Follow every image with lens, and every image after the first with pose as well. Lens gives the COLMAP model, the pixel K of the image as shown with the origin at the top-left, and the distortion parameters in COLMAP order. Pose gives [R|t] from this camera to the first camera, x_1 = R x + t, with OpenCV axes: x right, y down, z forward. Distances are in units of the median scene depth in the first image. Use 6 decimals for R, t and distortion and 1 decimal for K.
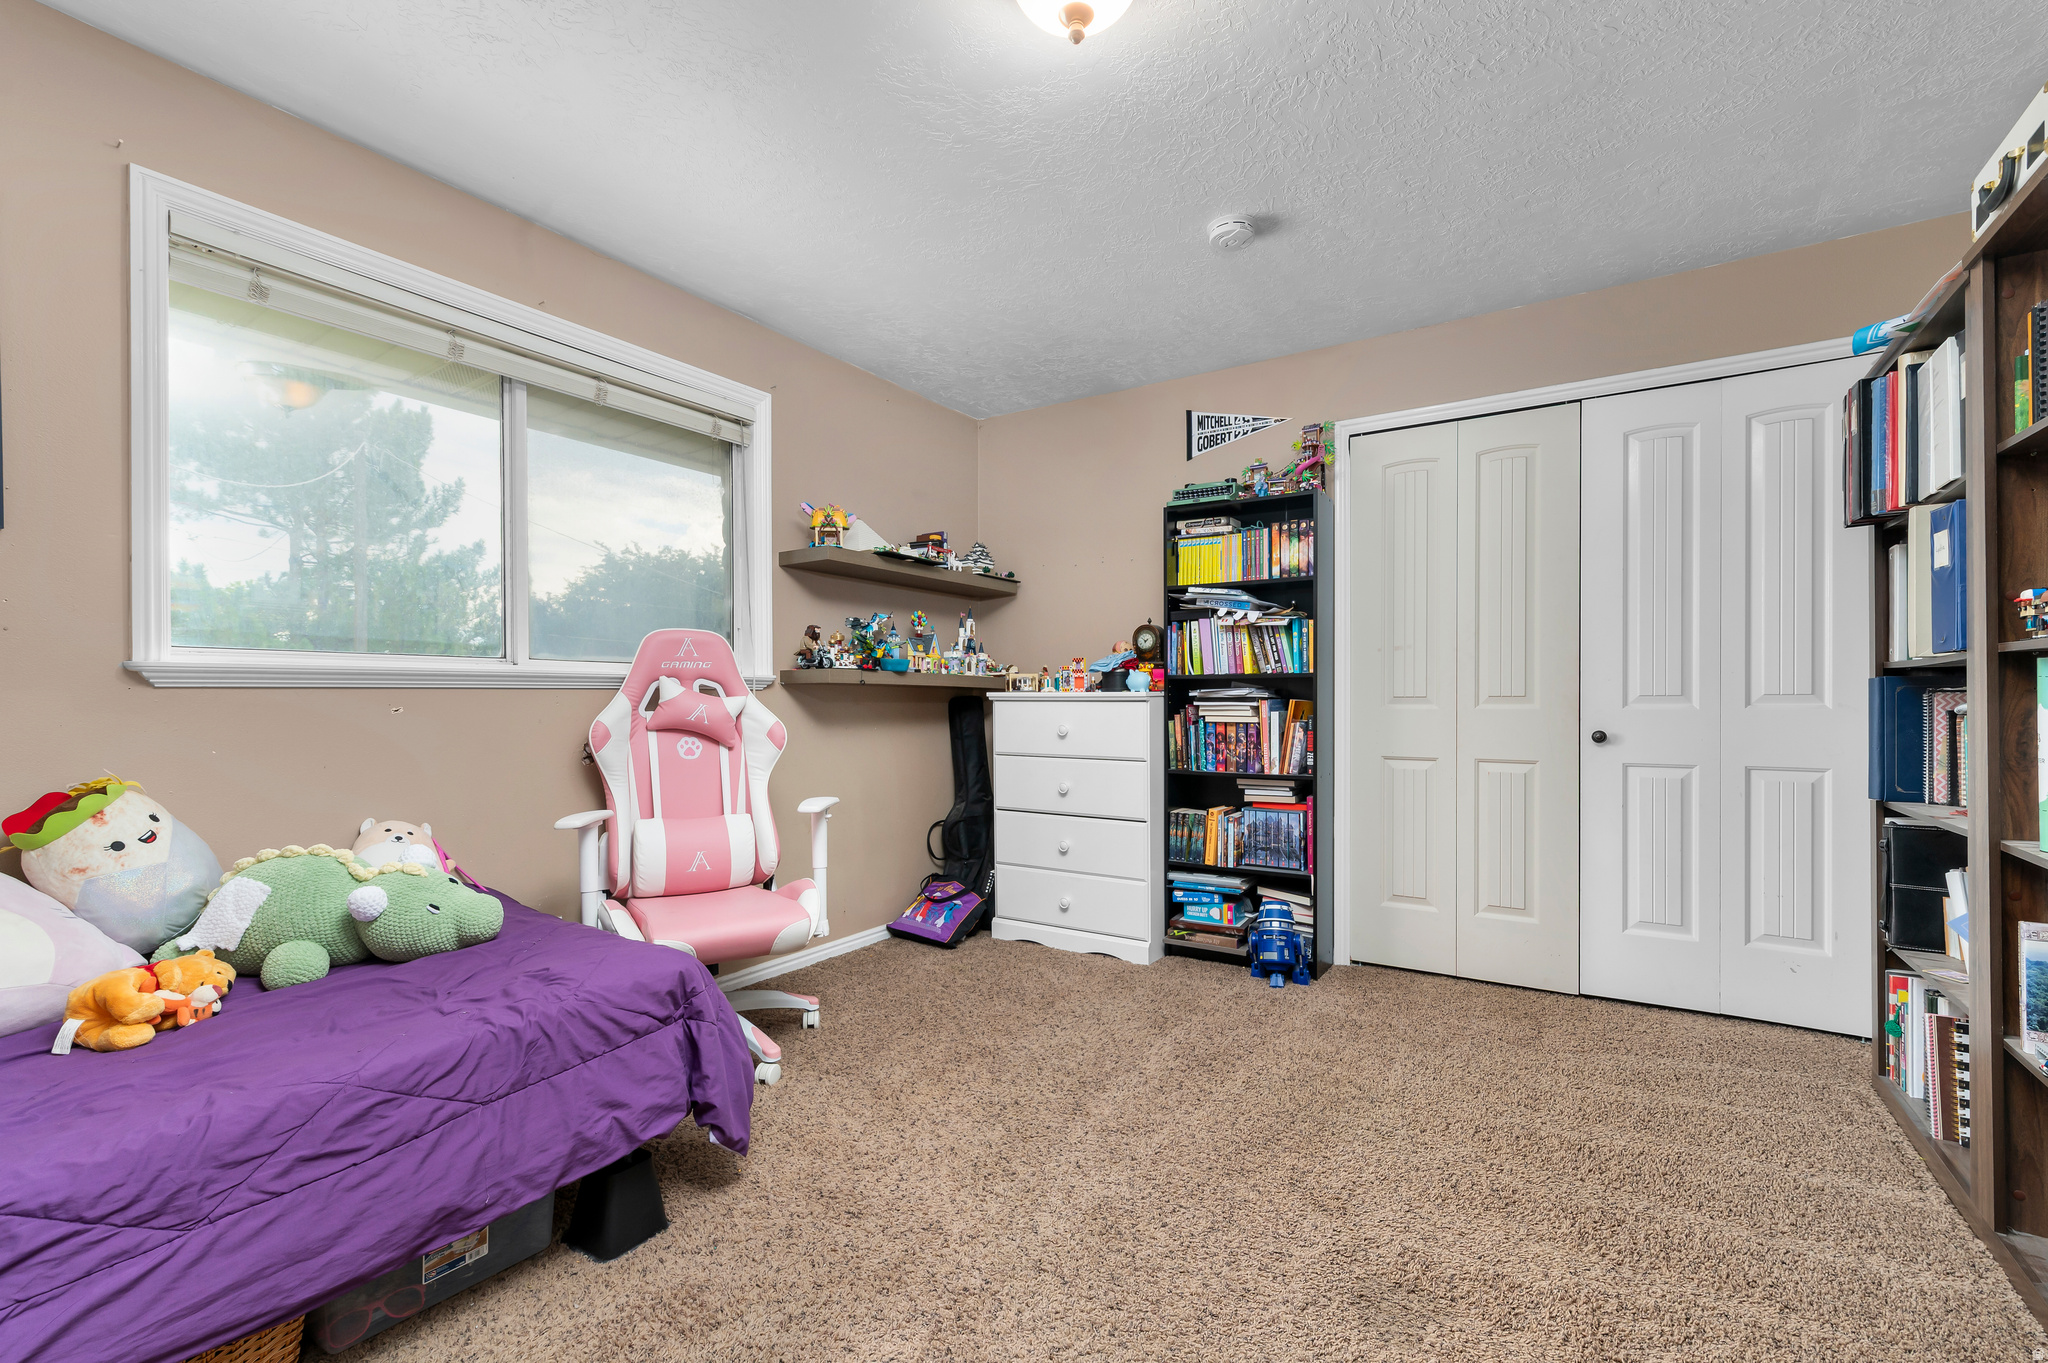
lens RADIAL K [[870.0, 0, 1026.8], [0, 870.0, 692.0], [0, 0, 1]] dist [0.003404, 0.000163]
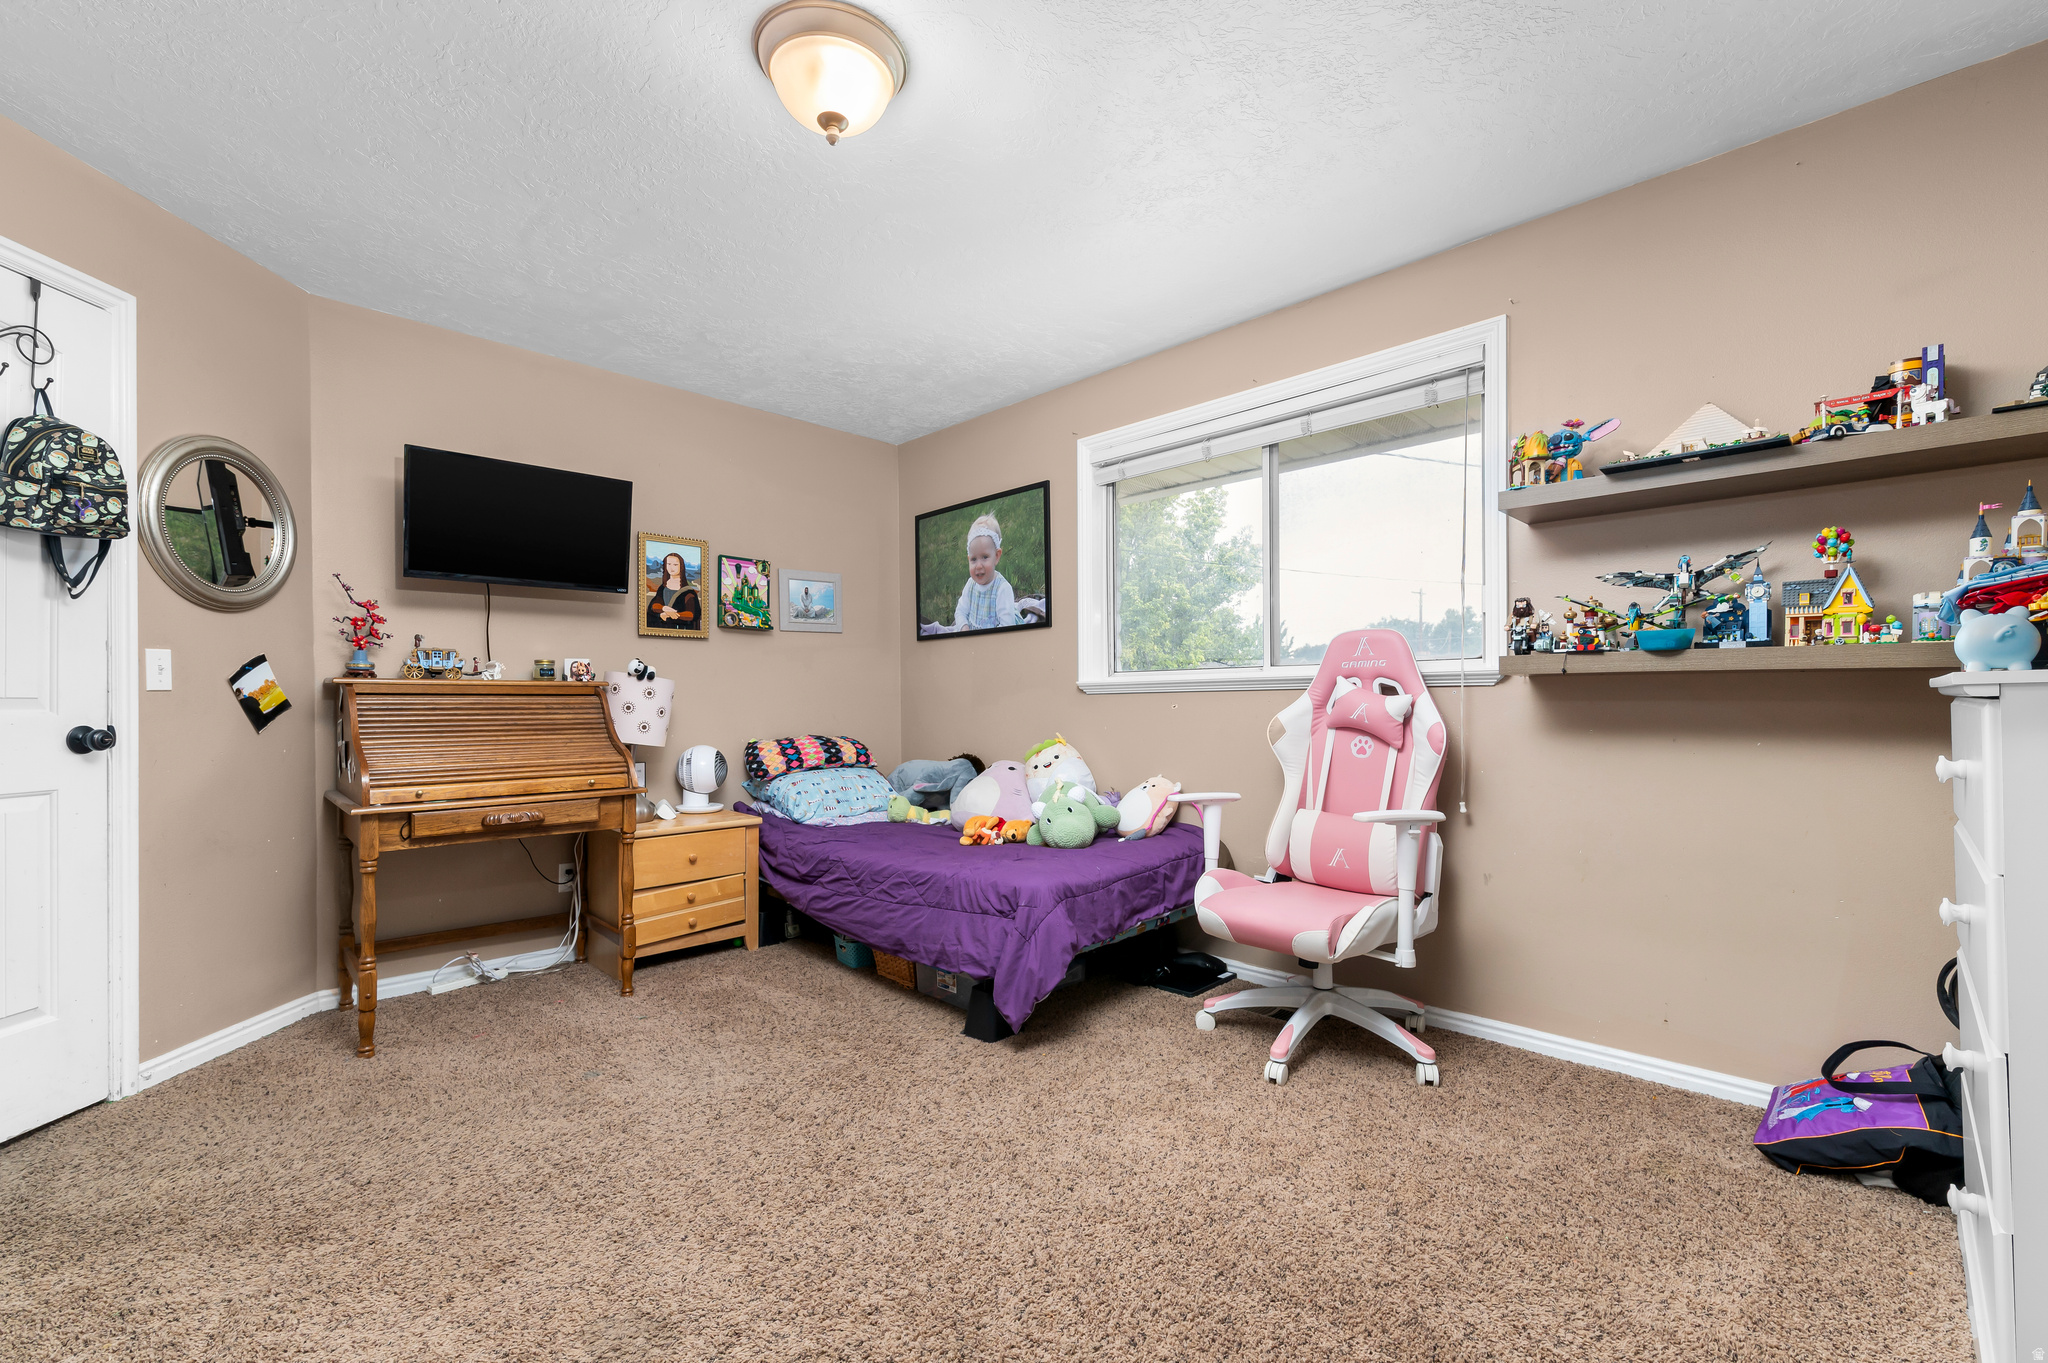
lens RADIAL K [[870.0, 0, 1029.7], [0, 870.0, 694.2], [0, 0, 1]] dist [0.003404, 0.000163]
pose [[-0.200428, -0.007876, -0.979677, 0.655797], [0.015677, 0.999814, -0.011245, 0.009168], [0.979583, -0.017613, -0.200267, 0.837738]]
